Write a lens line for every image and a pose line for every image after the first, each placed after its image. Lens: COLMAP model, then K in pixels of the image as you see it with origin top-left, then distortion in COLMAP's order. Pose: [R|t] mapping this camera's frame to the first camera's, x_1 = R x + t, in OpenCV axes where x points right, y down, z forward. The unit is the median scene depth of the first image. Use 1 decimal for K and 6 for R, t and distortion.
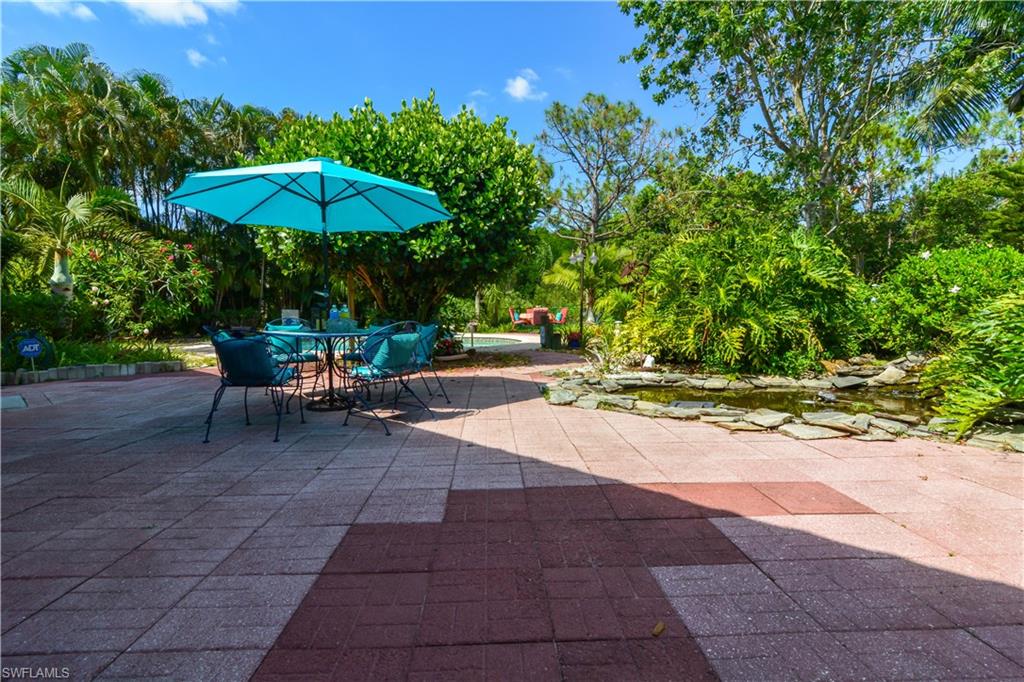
lens RADIAL K [[481.8, 0, 509.4], [0, 481.8, 338.2], [0, 0, 1]] dist [0.022501, -0.008438]
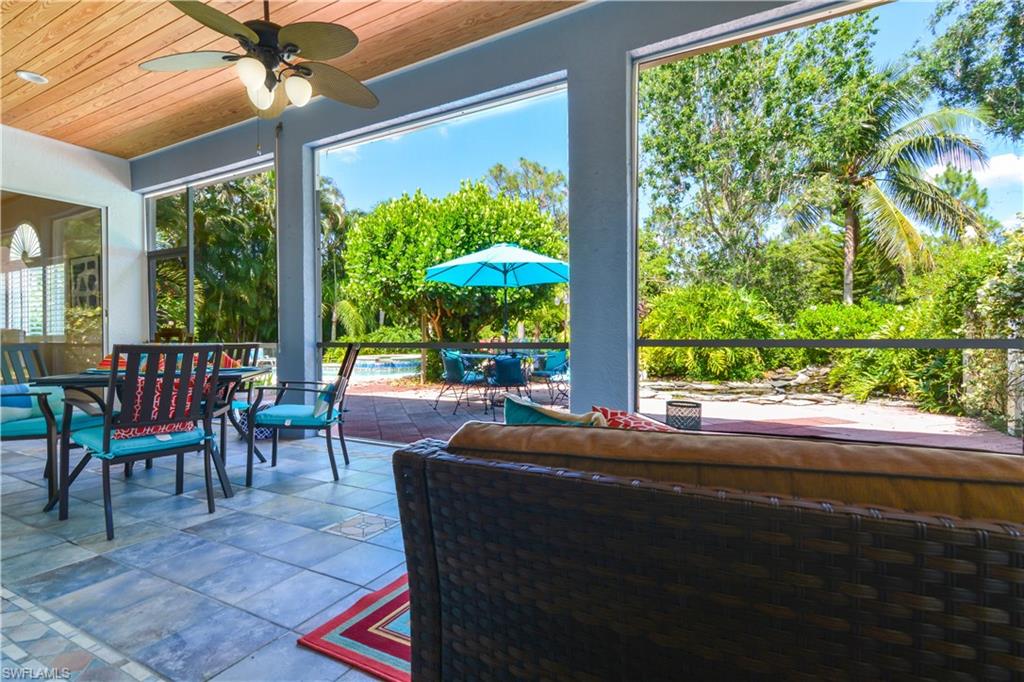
lens RADIAL K [[481.8, 0, 509.4], [0, 481.8, 338.2], [0, 0, 1]] dist [0.022501, -0.008438]
pose [[0.967579, 0.006456, 0.252488, -0.598110], [0.008347, 0.998310, -0.057513, 0.022445], [-0.252432, 0.057756, 0.965889, -0.360938]]
